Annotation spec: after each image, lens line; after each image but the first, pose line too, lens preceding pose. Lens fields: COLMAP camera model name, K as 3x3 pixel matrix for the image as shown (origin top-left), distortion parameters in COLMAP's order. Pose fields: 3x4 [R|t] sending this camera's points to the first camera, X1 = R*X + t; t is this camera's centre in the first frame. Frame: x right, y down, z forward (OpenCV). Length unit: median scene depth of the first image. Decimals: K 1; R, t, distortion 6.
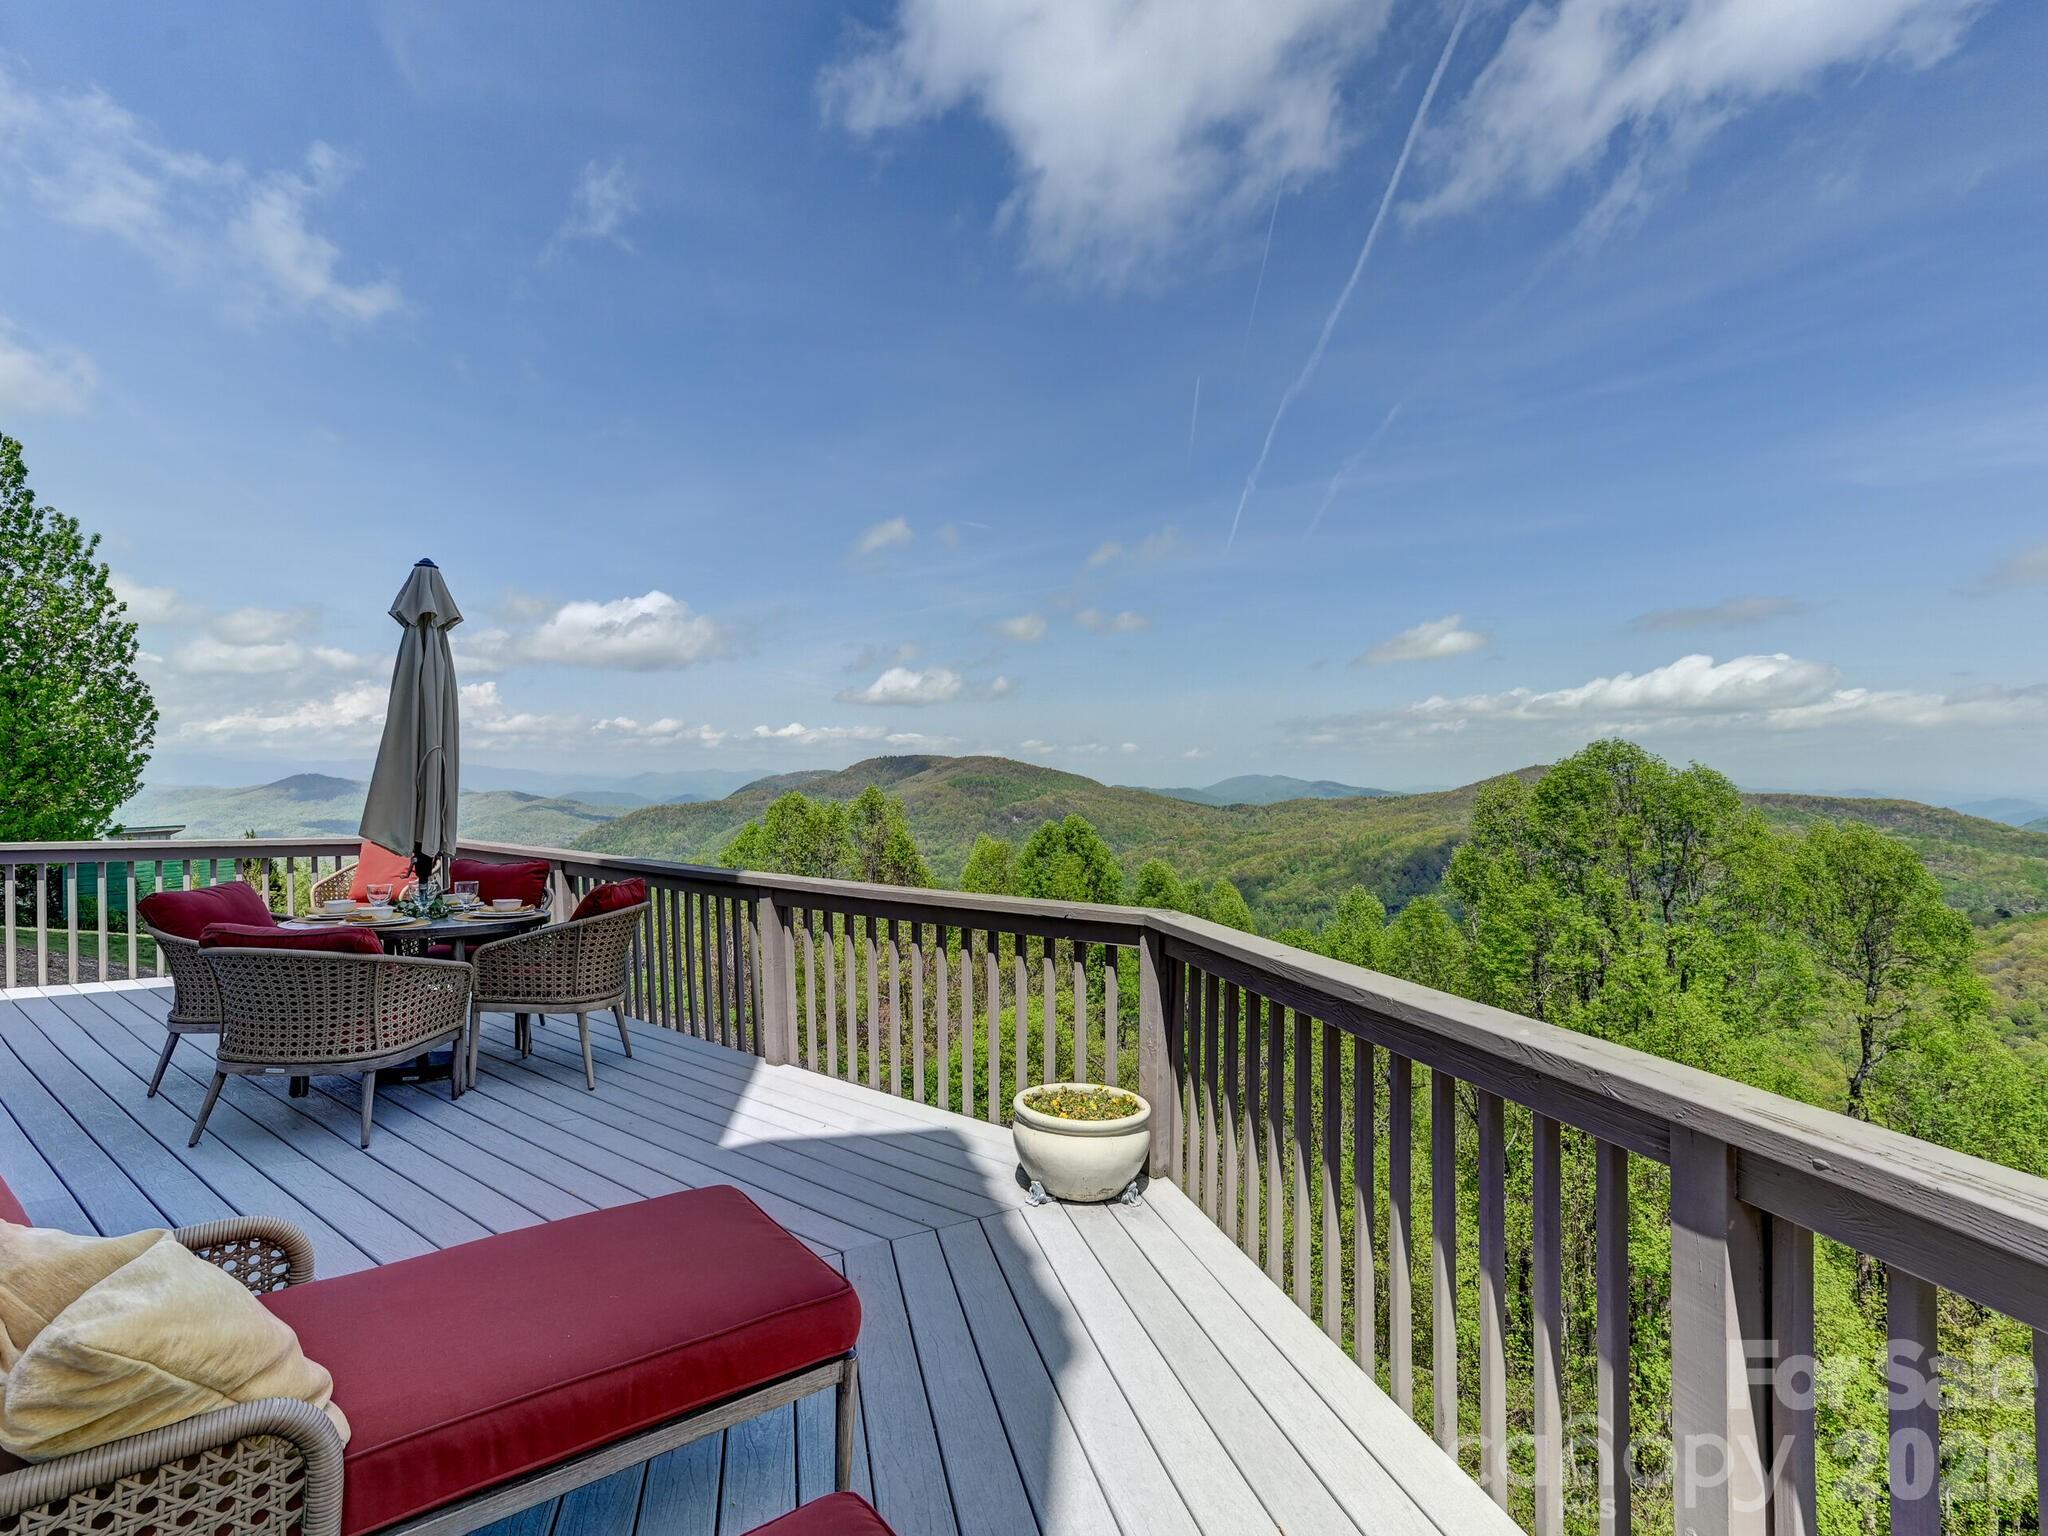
lens RADIAL K [[1078.0, 0, 1020.0], [0, 1078.0, 789.2], [0, 0, 1]] dist [0.029570, 0.000540]
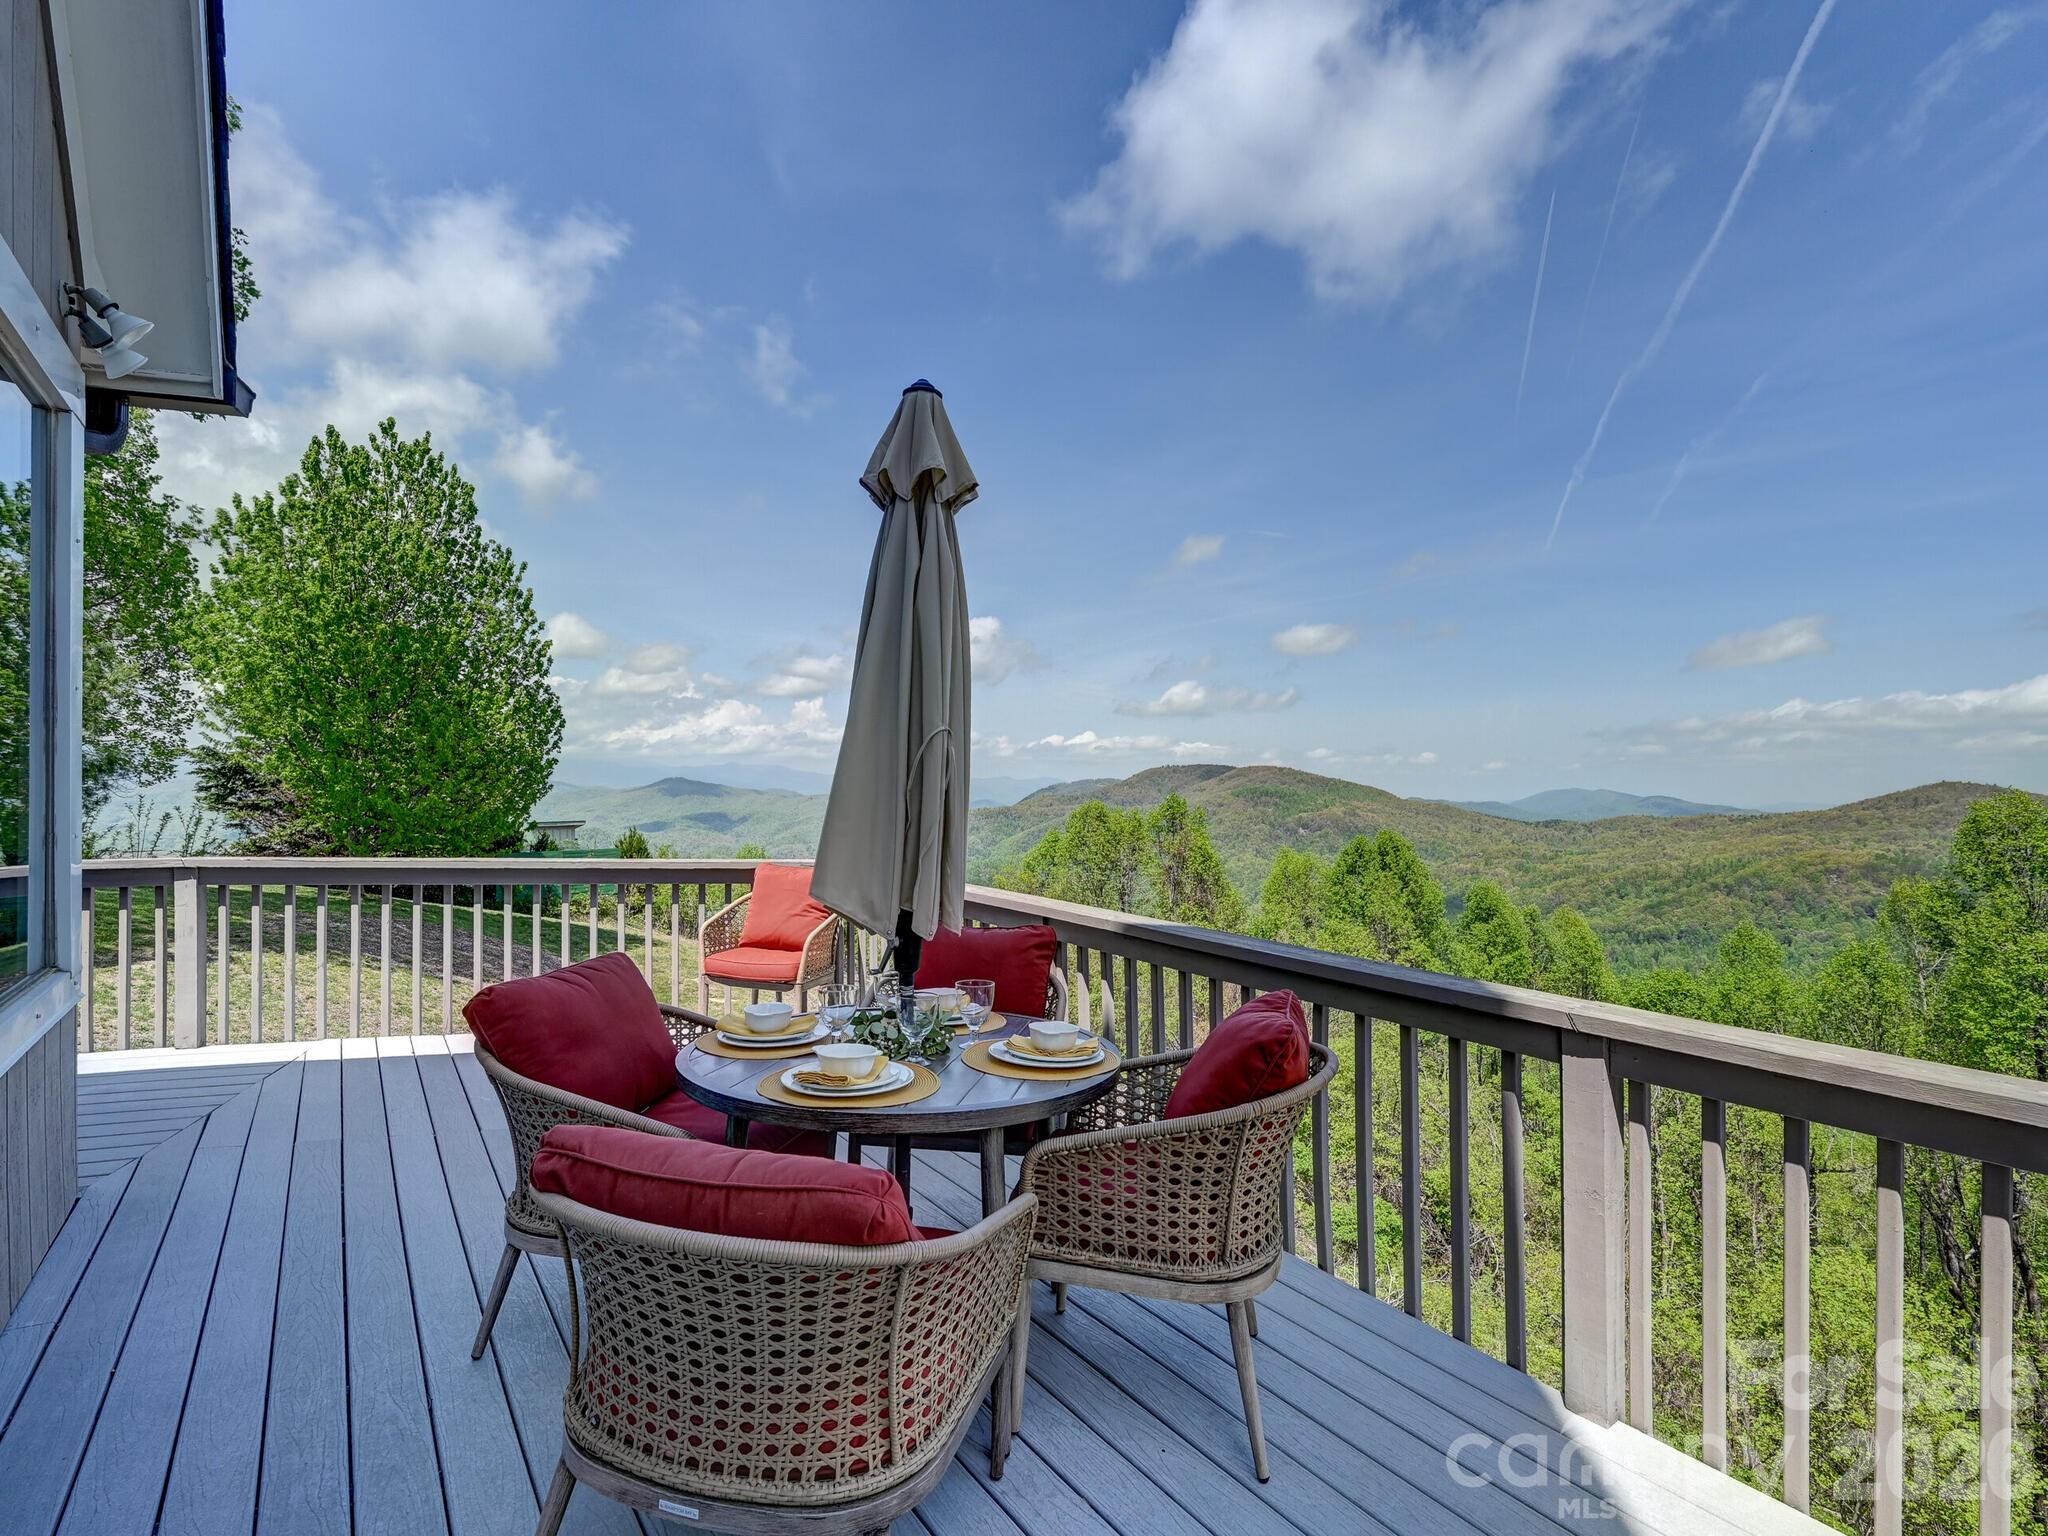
lens RADIAL K [[924.4, 0, 947.1], [0, 924.4, 777.0], [0, 0, 1]] dist [-0.001112, 0.000429]
pose [[0.959410, 0.009489, -0.281855, -0.148310], [-0.015033, 0.999734, -0.017514, -0.002676], [0.281614, 0.021040, 0.959297, 0.209675]]
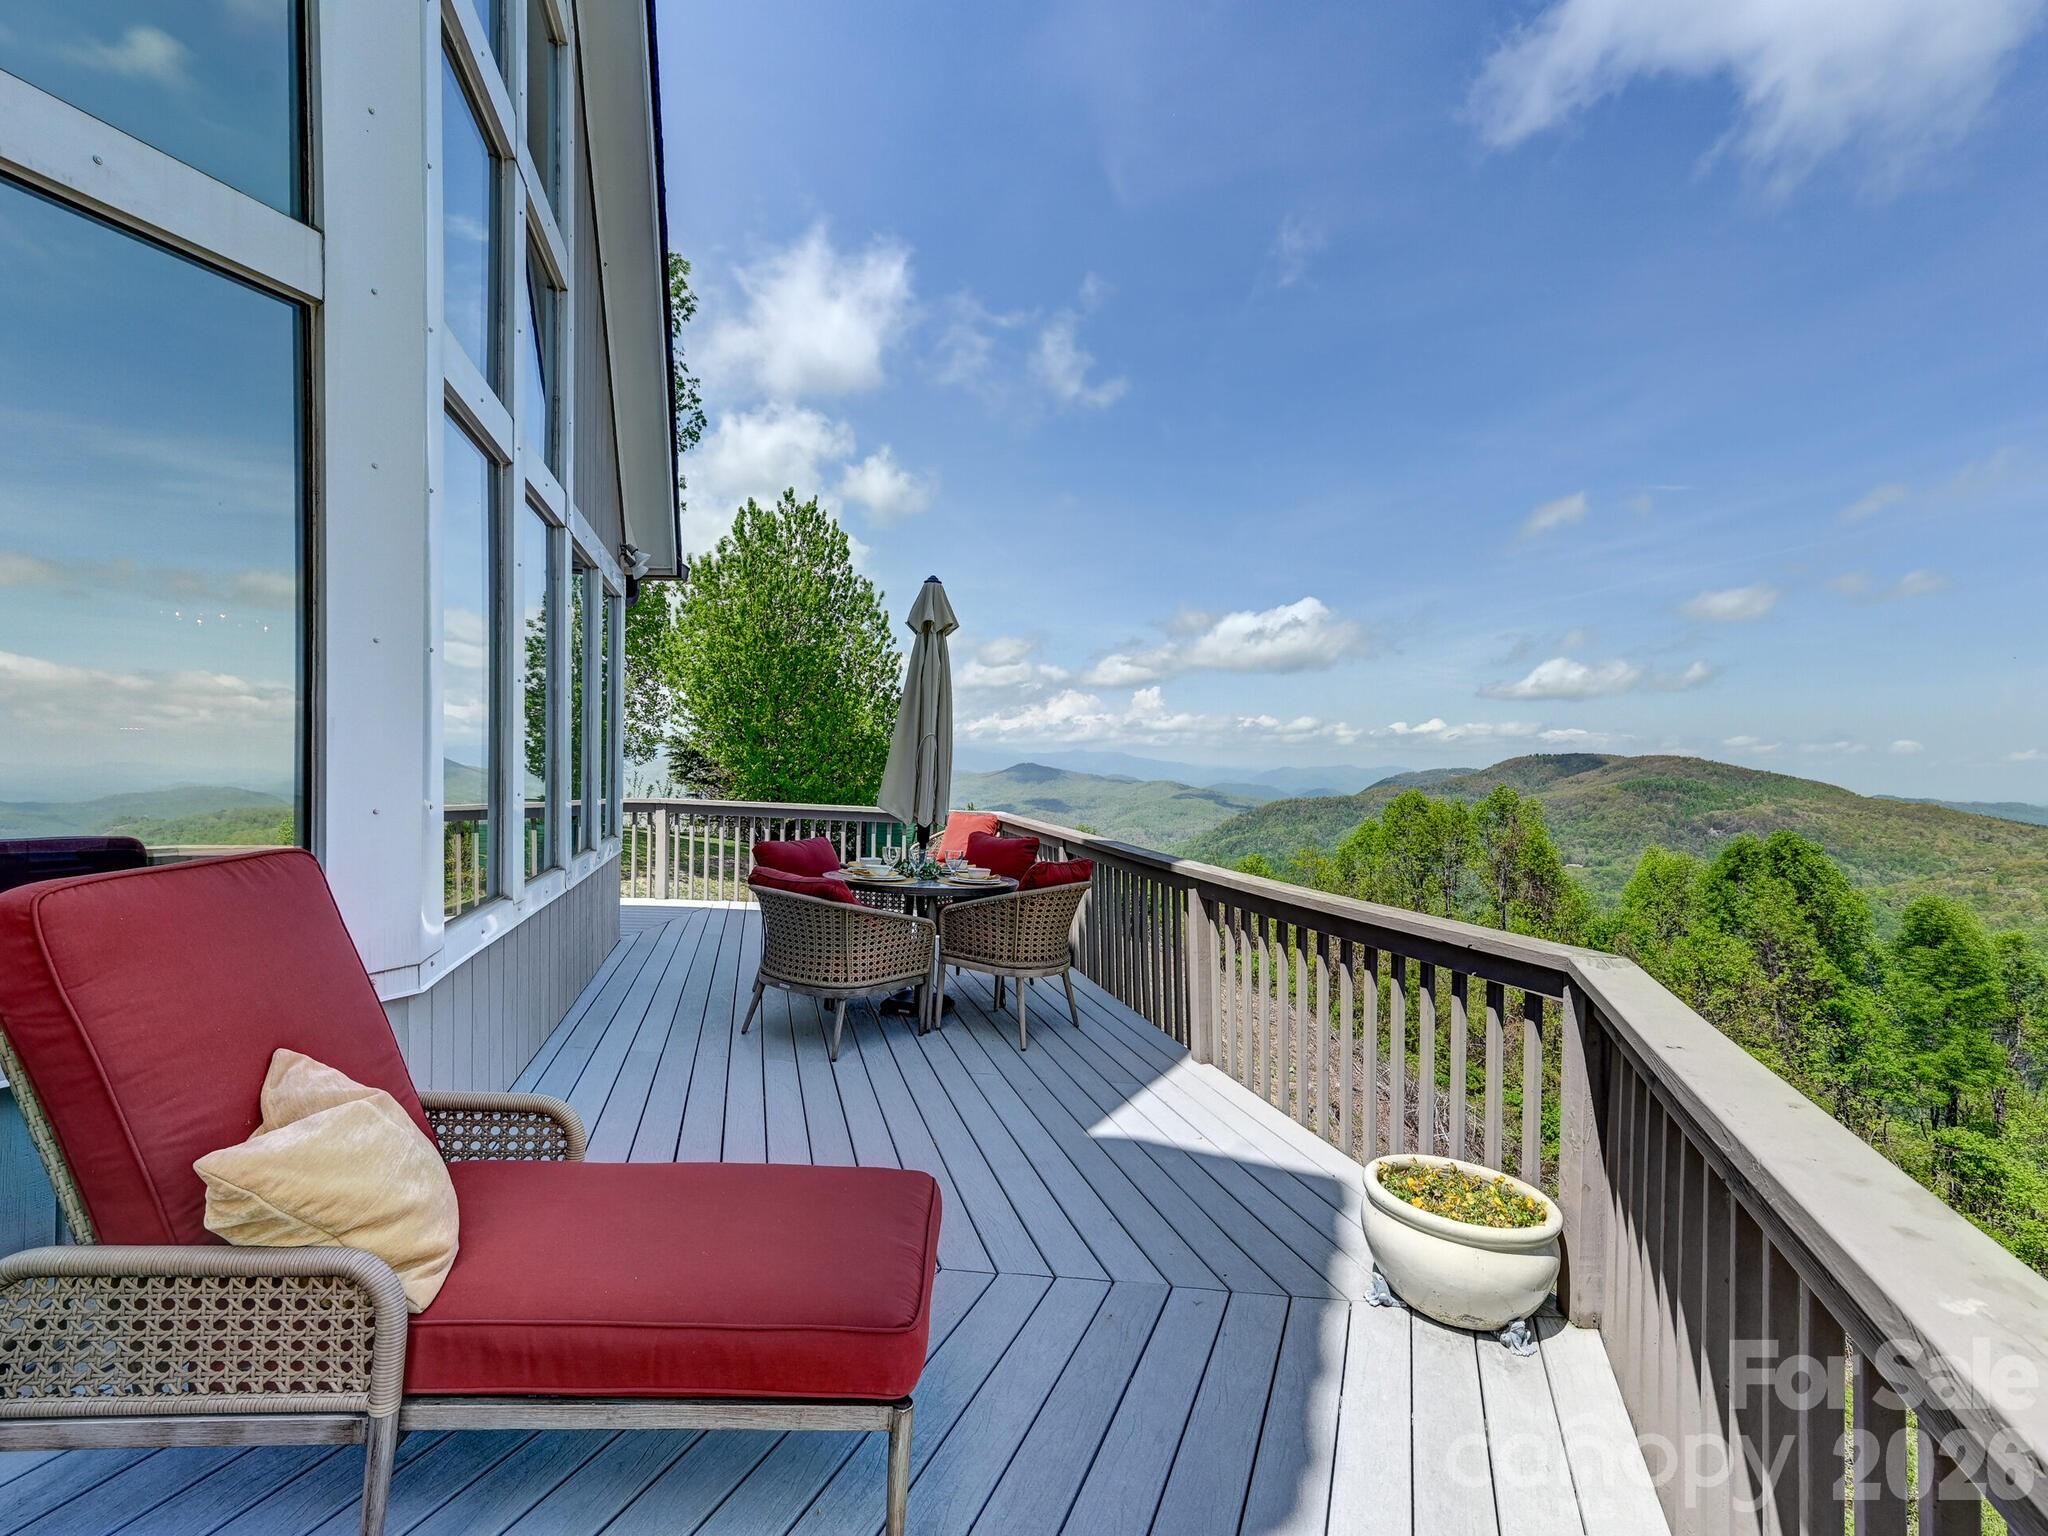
lens RADIAL K [[1004.5, 0, 996.3], [0, 1004.5, 767.8], [0, 0, 1]] dist [0.023115, 0.000645]
pose [[0.792278, 0.019654, -0.609844, 0.067584], [-0.030057, 0.999525, -0.006836, 0.001111], [0.609420, 0.023746, 0.792492, 0.065100]]
